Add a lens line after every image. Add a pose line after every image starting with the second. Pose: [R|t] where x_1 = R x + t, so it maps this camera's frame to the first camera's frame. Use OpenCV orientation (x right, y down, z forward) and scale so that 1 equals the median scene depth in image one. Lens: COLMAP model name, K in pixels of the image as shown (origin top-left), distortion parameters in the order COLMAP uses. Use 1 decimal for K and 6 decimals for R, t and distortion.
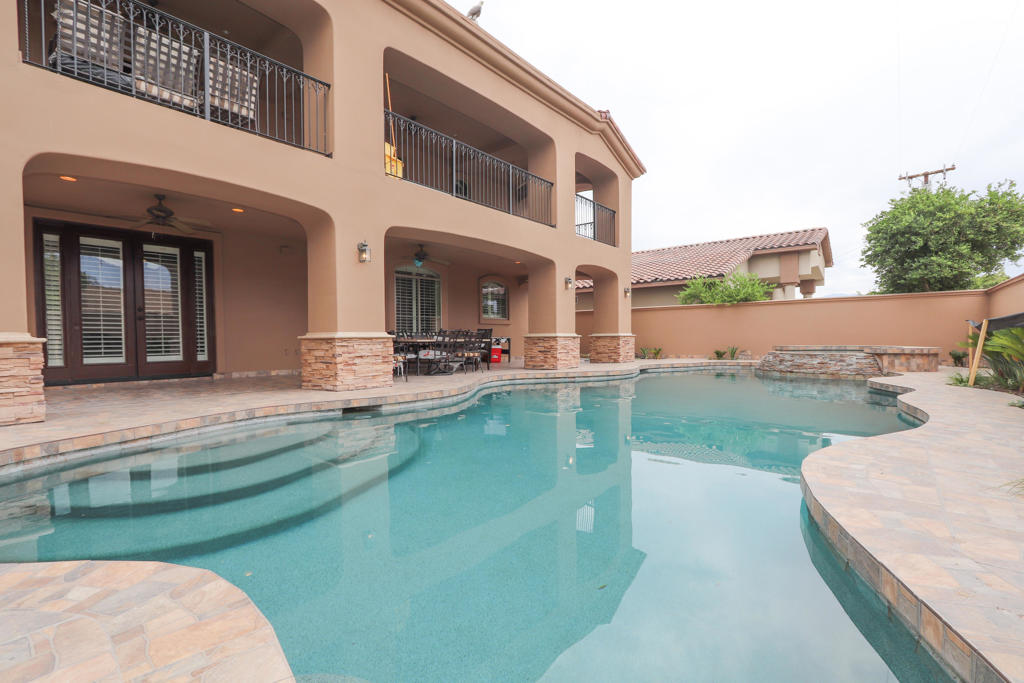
lens RADIAL K [[466.9, 0, 510.0], [0, 466.9, 346.3], [0, 0, 1]] dist [-0.022279, 0.000001]
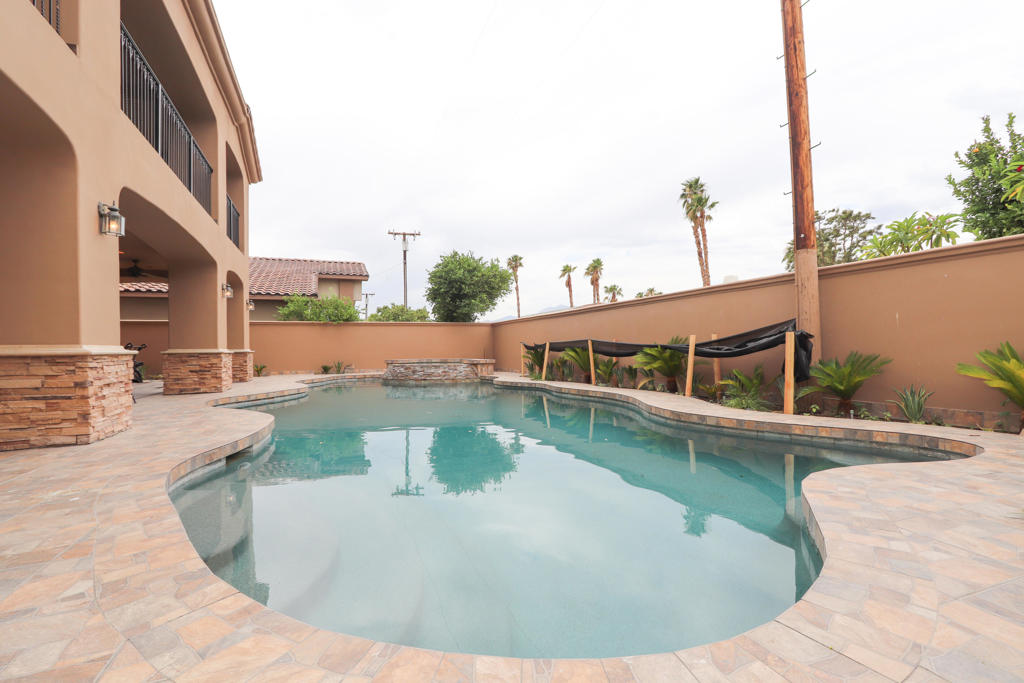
lens RADIAL K [[466.9, 0, 508.1], [0, 466.9, 343.9], [0, 0, 1]] dist [-0.022279, 0.000001]
pose [[0.487193, 0.014592, 0.873172, -0.365156], [0.021556, 0.999355, -0.028728, -0.001871], [-0.873028, 0.032819, 0.486565, 0.141470]]
